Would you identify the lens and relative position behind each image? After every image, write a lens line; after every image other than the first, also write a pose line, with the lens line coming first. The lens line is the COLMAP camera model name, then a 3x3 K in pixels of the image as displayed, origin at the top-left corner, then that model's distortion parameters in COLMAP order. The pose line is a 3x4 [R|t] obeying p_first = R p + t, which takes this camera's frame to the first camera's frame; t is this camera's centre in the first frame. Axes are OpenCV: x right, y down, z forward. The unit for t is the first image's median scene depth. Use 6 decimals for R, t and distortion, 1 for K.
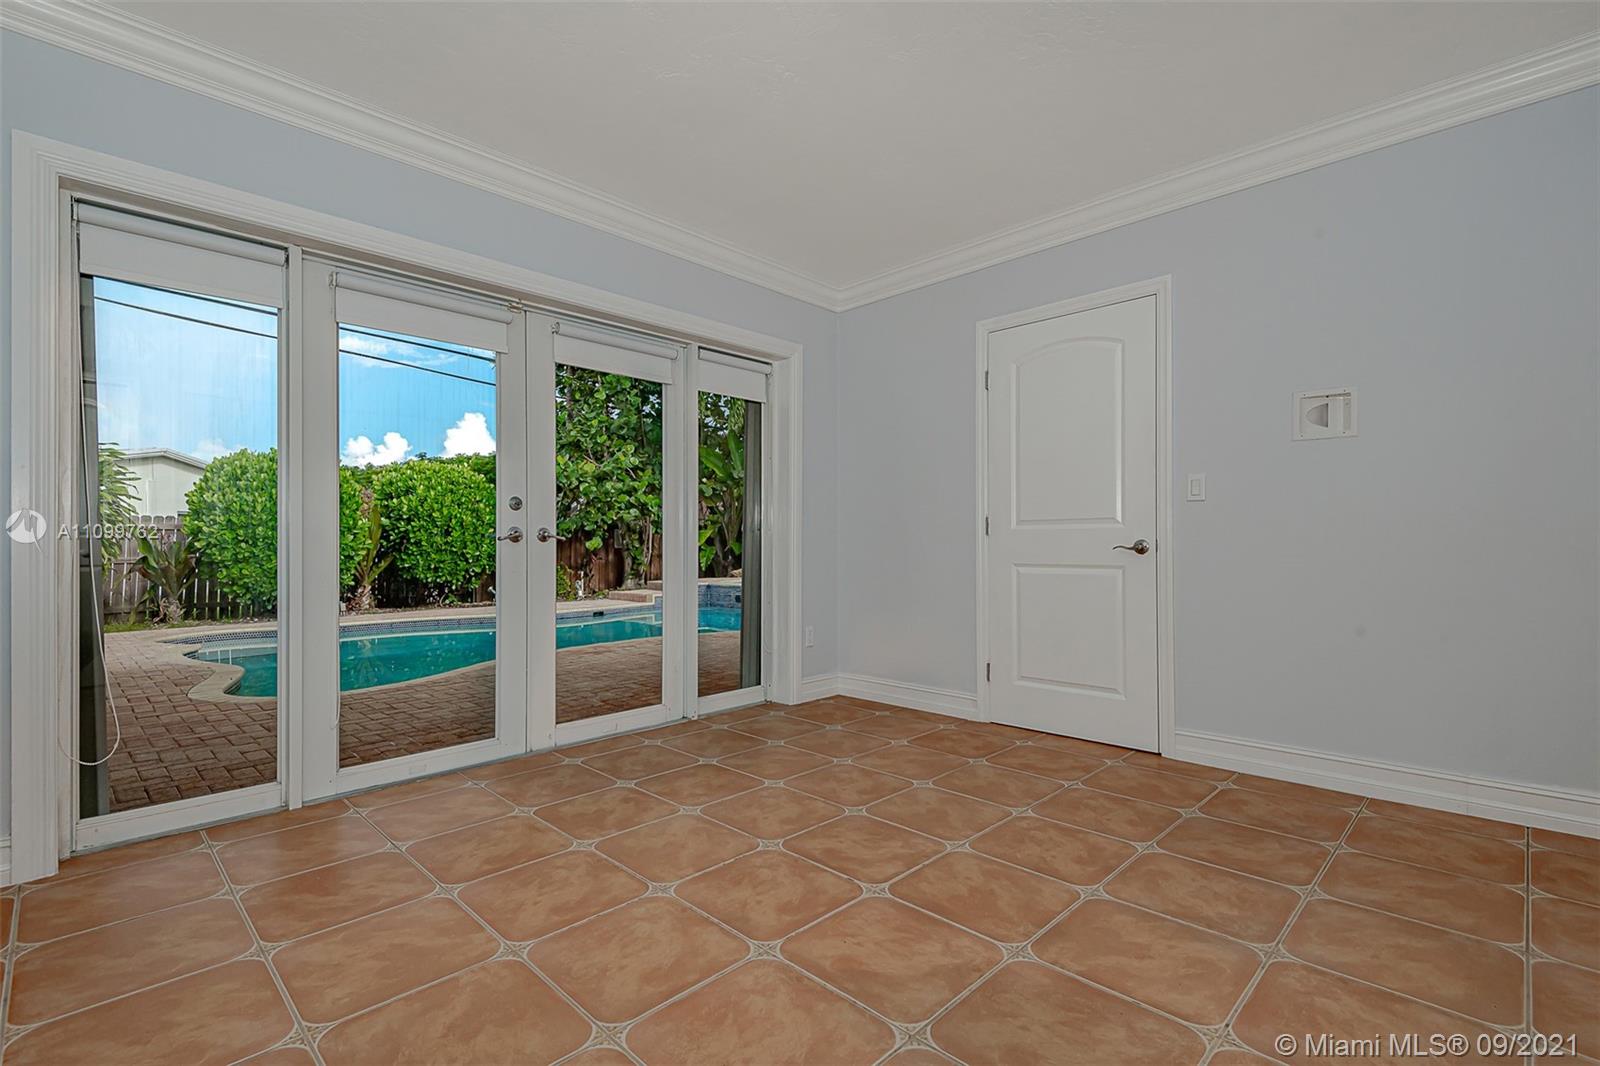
lens RADIAL K [[736.6, 0, 774.3], [0, 736.6, 535.4], [0, 0, 1]] dist [-0.000316, 0.000163]
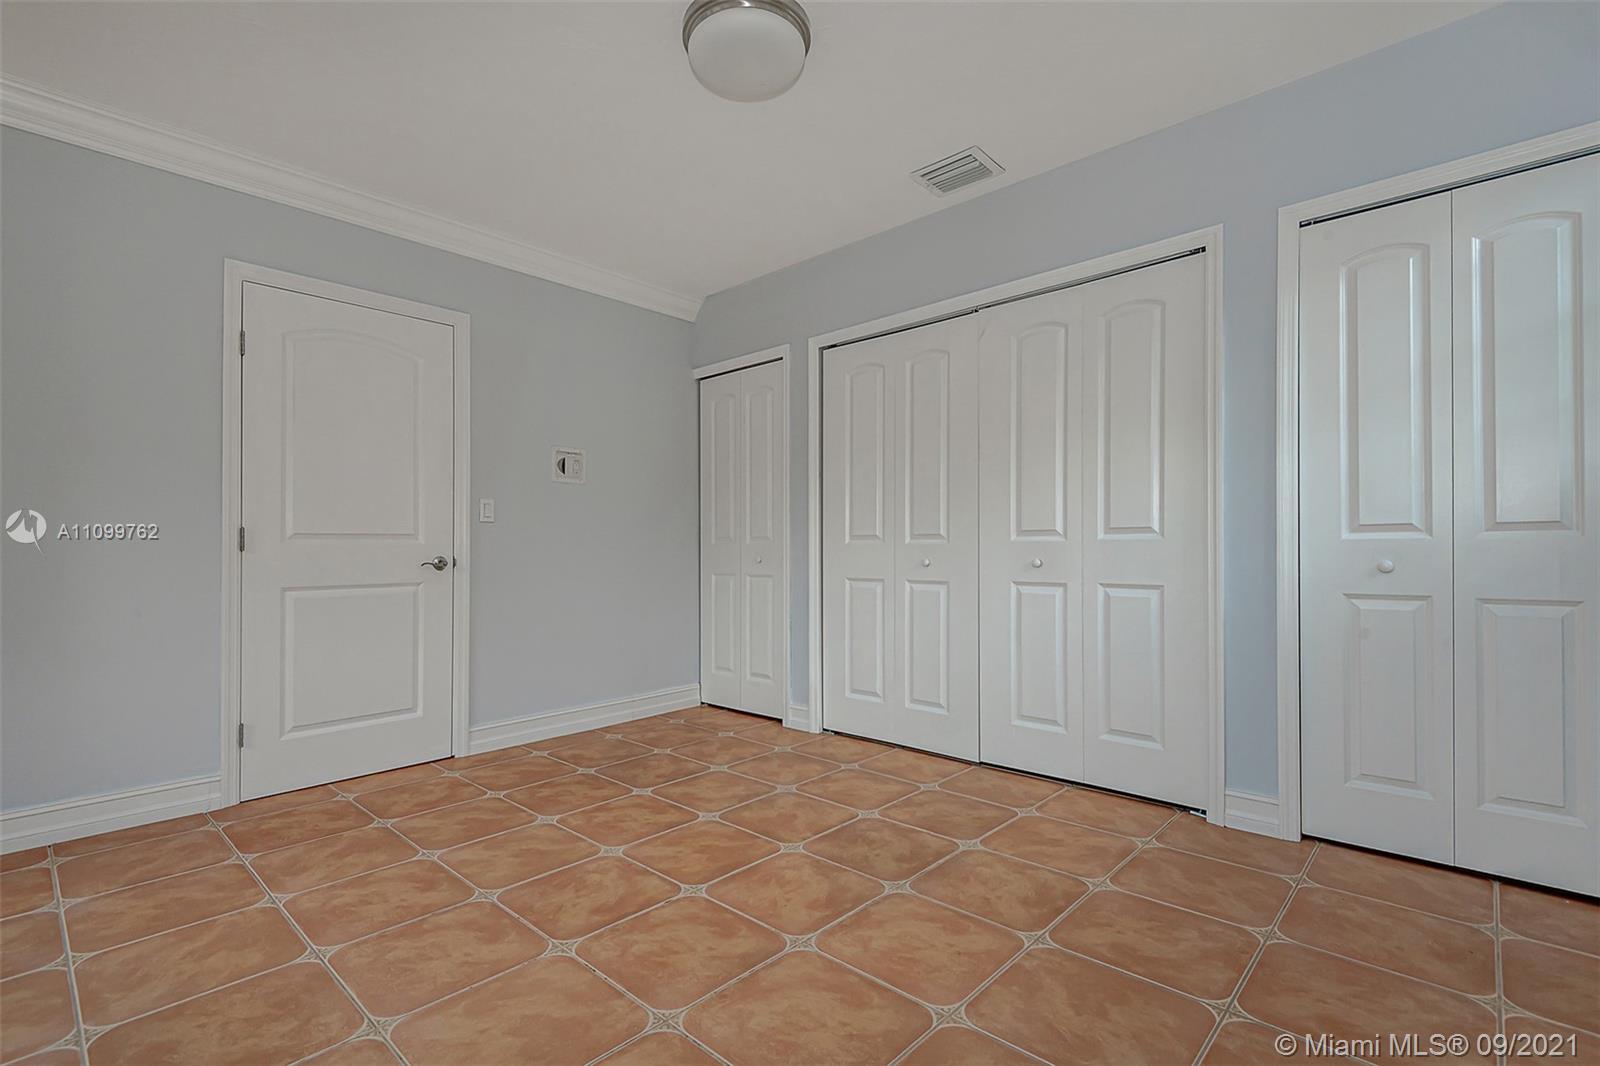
lens RADIAL K [[734.5, 0, 790.6], [0, 734.5, 538.1], [0, 0, 1]] dist [0.041108, -0.022080]
pose [[-0.045338, 0.014912, 0.998860, -0.719559], [-0.003196, 0.999881, -0.015072, -0.006633], [-0.998967, -0.003876, -0.045285, 0.697675]]
